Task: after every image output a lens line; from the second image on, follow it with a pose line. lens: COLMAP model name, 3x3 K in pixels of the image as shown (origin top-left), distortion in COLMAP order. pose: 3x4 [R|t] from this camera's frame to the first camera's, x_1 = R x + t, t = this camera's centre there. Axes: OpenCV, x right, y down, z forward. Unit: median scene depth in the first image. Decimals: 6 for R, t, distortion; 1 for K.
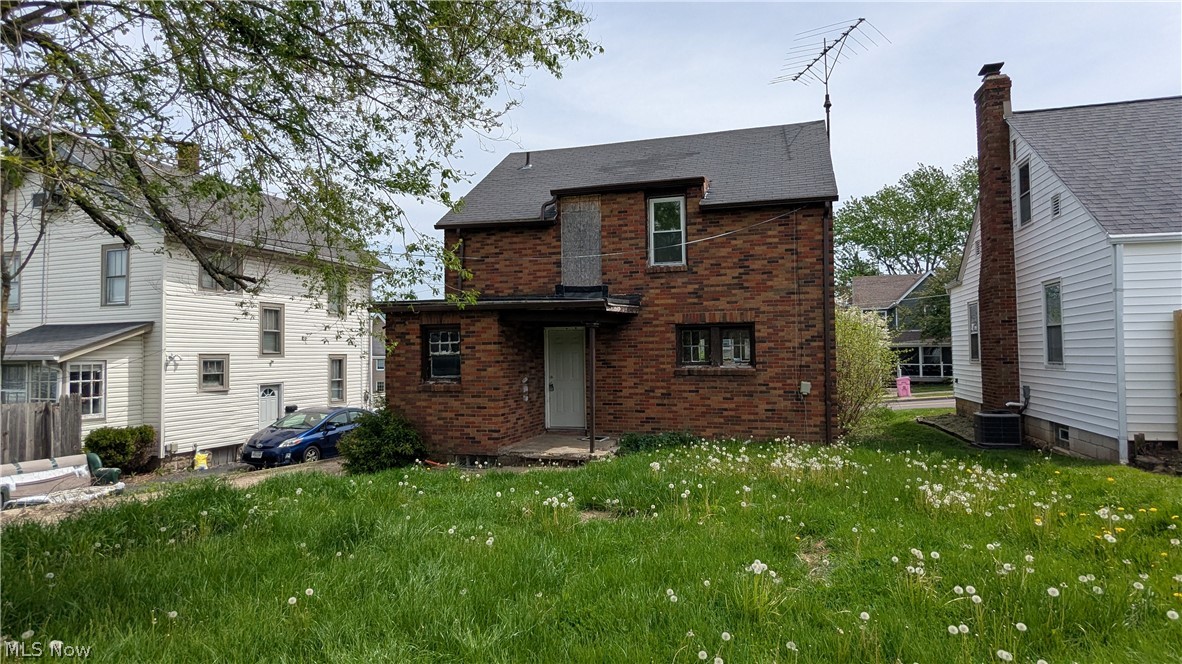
lens RADIAL K [[657.5, 0, 597.9], [0, 657.5, 329.5], [0, 0, 1]] dist [0.000983, -0.000111]
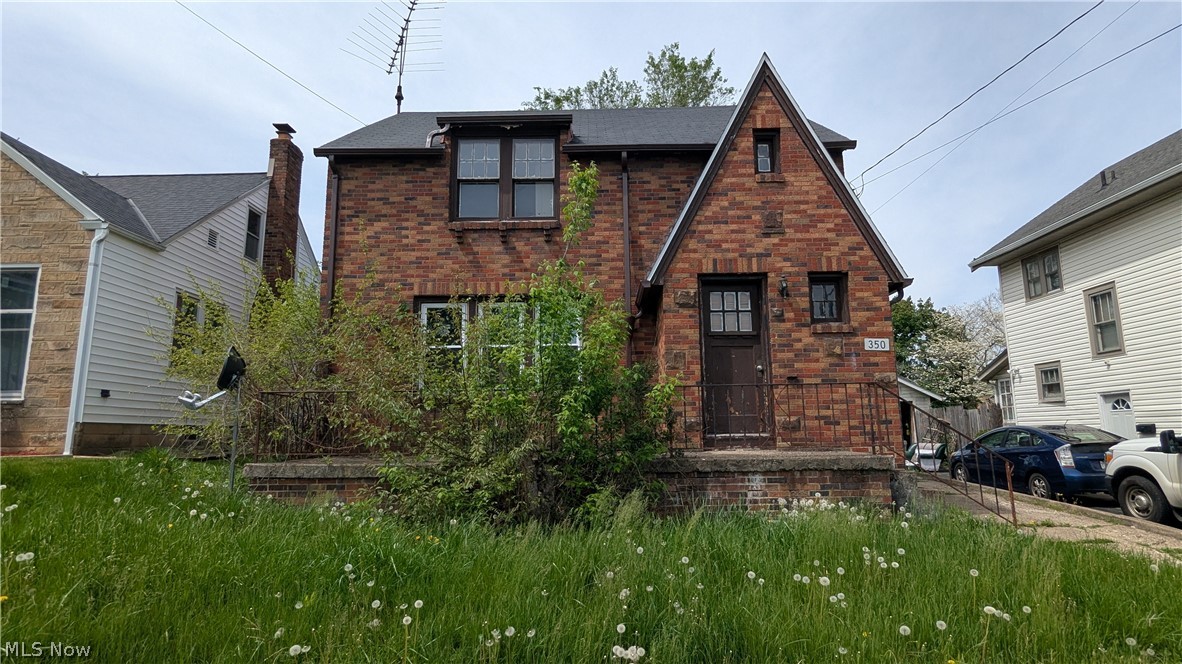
lens RADIAL K [[657.5, 0, 597.9], [0, 657.5, 329.5], [0, 0, 1]] dist [0.000983, -0.000111]
pose [[-0.963124, -0.028934, -0.267496, 0.283096], [0.025217, 0.980117, -0.196809, 0.157189], [0.267872, -0.196297, -0.943245, 1.693073]]
